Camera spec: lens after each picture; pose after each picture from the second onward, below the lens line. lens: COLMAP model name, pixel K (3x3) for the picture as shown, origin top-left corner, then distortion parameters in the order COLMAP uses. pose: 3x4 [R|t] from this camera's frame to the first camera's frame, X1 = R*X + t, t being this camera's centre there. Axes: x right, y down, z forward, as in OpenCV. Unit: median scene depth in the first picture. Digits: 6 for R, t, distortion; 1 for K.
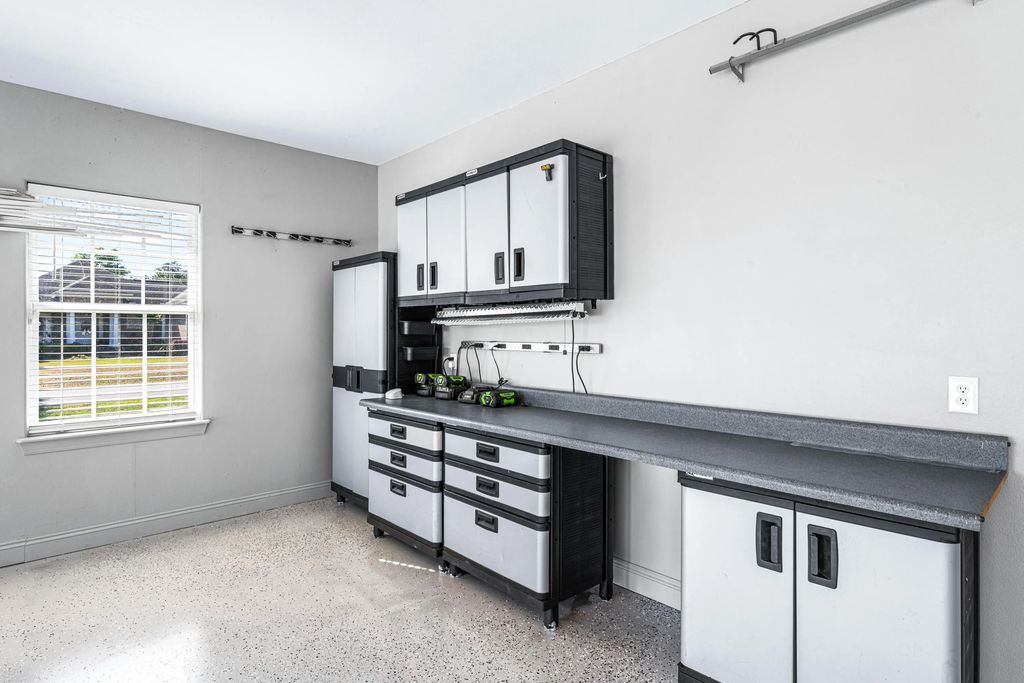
lens RADIAL K [[557.2, 0, 512.6], [0, 557.2, 334.5], [0, 0, 1]] dist [0.003369, 0.000048]
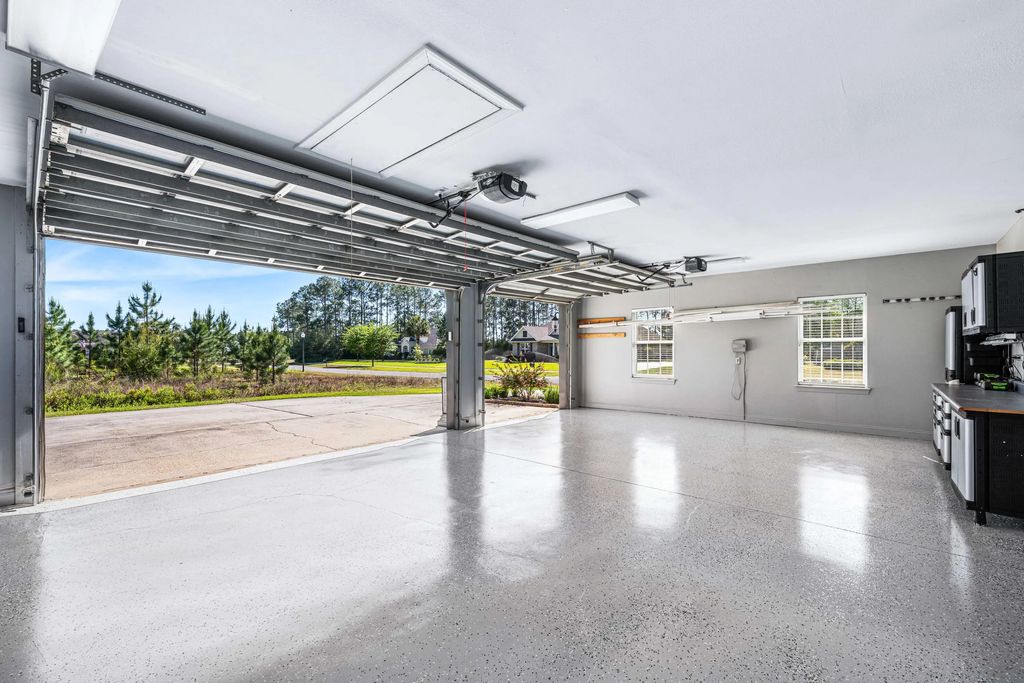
lens RADIAL K [[431.0, 0, 513.1], [0, 431.0, 344.2], [0, 0, 1]] dist [0.002082, -0.001012]
pose [[0.084568, -0.008170, -0.996384, 1.080306], [-0.000037, 0.999966, -0.008203, -0.009323], [0.996418, 0.000730, 0.084565, -0.588607]]
